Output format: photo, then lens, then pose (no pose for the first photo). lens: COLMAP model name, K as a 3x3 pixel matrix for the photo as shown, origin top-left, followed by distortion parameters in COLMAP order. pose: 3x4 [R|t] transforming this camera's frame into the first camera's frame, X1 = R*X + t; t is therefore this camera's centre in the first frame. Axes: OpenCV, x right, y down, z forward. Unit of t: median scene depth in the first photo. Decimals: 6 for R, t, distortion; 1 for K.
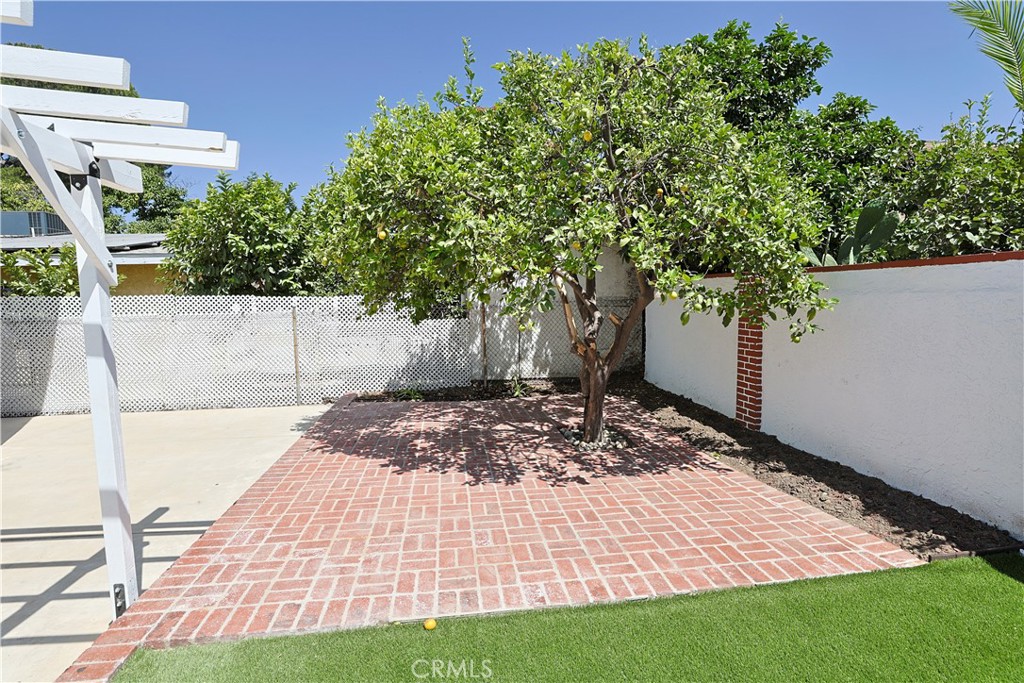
lens RADIAL K [[494.1, 0, 511.0], [0, 494.1, 343.3], [0, 0, 1]] dist [-0.037851, 0.008758]
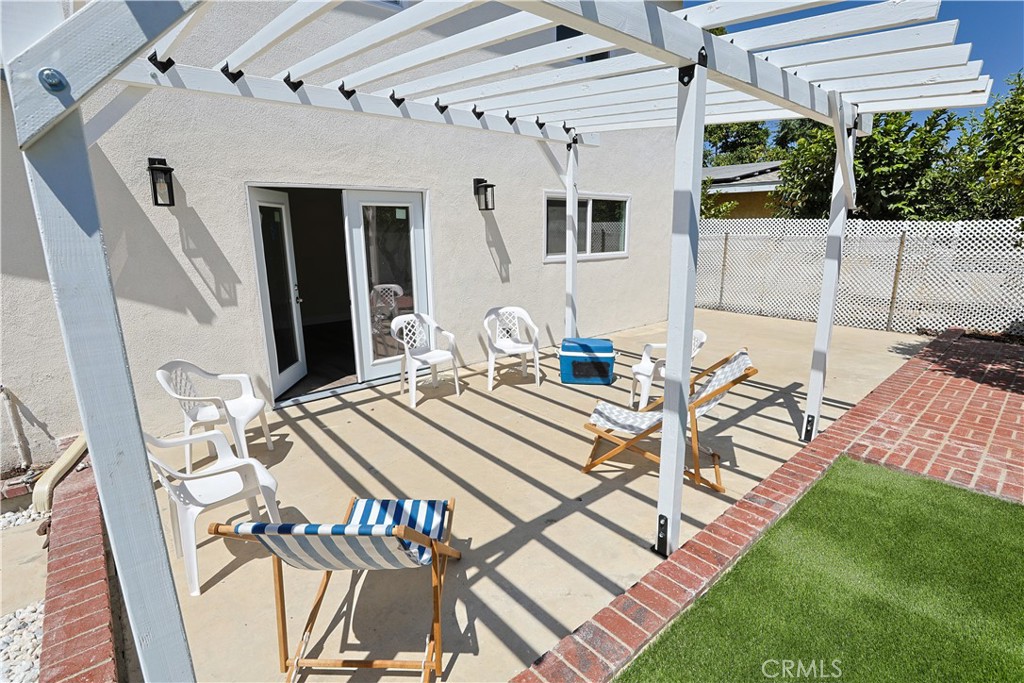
lens RADIAL K [[494.1, 0, 514.0], [0, 494.1, 342.4], [0, 0, 1]] dist [-0.037851, 0.008758]
pose [[0.552450, 0.196250, -0.810114, -0.053813], [-0.075695, 0.979685, 0.185708, 0.025340], [0.830102, -0.041273, 0.556082, -0.212253]]
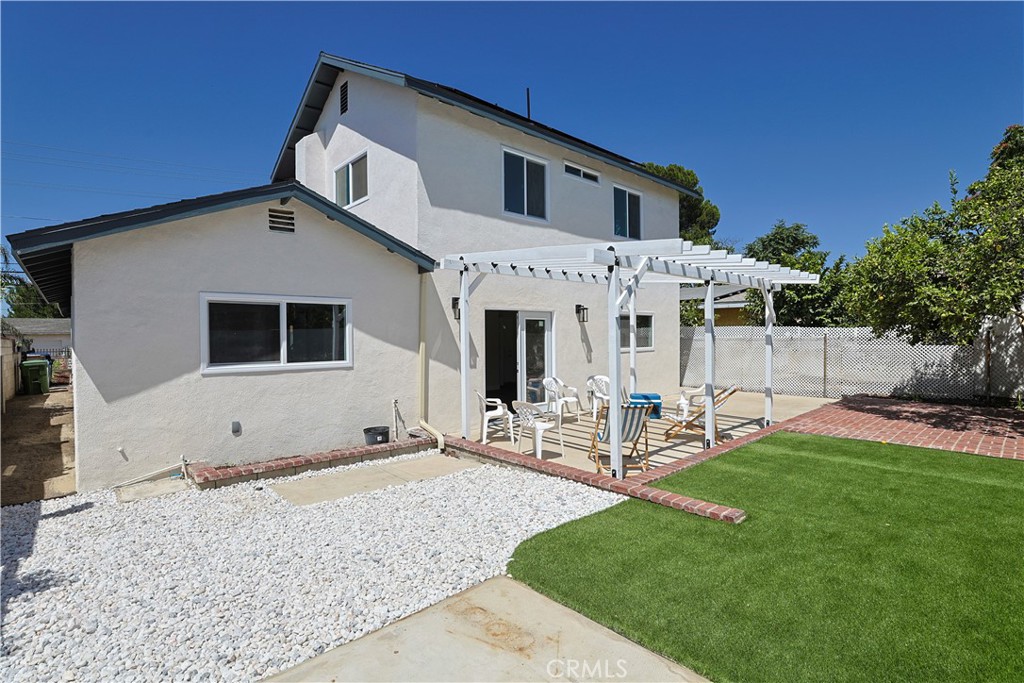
lens RADIAL K [[494.1, 0, 516.6], [0, 494.1, 342.8], [0, 0, 1]] dist [-0.037851, 0.008758]
pose [[0.578698, 0.026942, -0.815096, 0.282163], [-0.079840, 0.996525, -0.023746, 0.076588], [0.811624, 0.078819, 0.578838, -0.771443]]
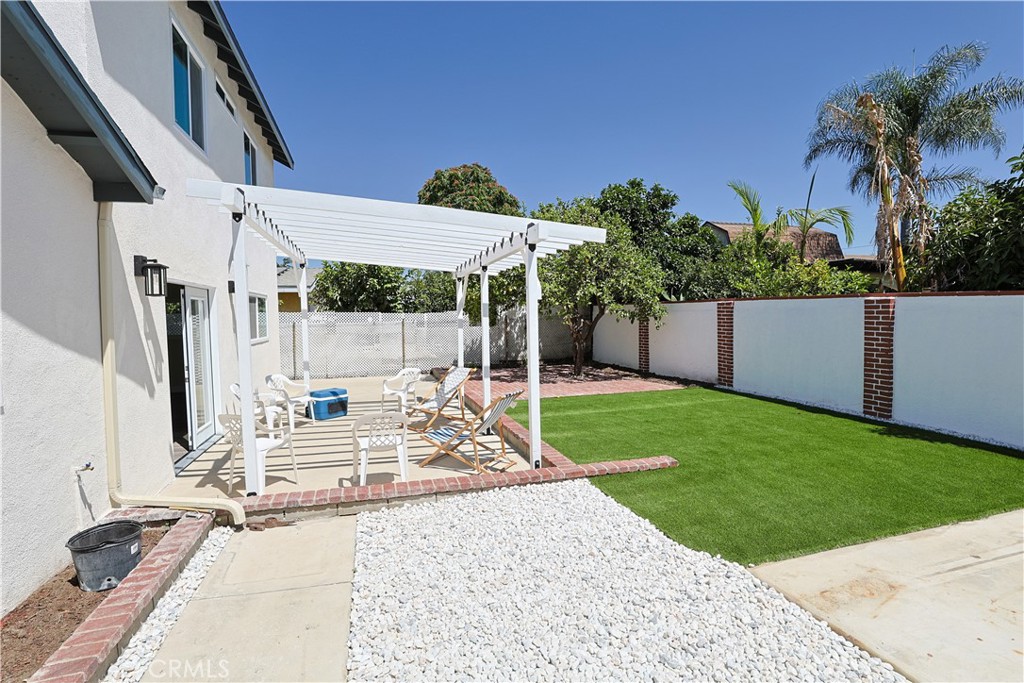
lens RADIAL K [[494.1, 0, 509.8], [0, 494.1, 343.8], [0, 0, 1]] dist [-0.037851, 0.008758]
pose [[0.989239, -0.007047, 0.146141, -0.356663], [0.012652, 0.999218, -0.037460, 0.096422], [-0.145763, 0.038905, 0.988554, -0.902128]]
